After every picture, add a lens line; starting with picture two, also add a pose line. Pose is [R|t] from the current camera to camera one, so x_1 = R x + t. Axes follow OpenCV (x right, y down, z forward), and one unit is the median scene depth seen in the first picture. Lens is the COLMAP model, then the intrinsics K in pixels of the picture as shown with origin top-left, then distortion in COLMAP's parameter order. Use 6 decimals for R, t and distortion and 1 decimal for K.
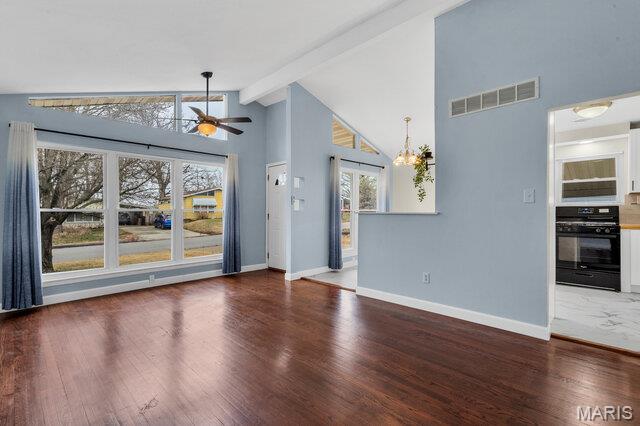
lens RADIAL K [[300.2, 0, 319.2], [0, 300.2, 215.5], [0, 0, 1]] dist [-0.001505, -0.000354]
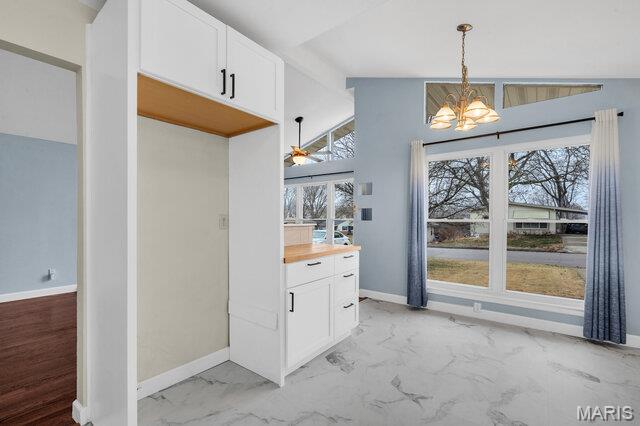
lens RADIAL K [[293.1, 0, 319.7], [0, 293.1, 218.4], [0, 0, 1]] dist [0.000295, 0.000022]
pose [[0.127666, 0.003726, -0.991810, 0.868786], [-0.016005, 0.999870, 0.001696, -0.024490], [0.991688, 0.015657, 0.127709, 0.866205]]
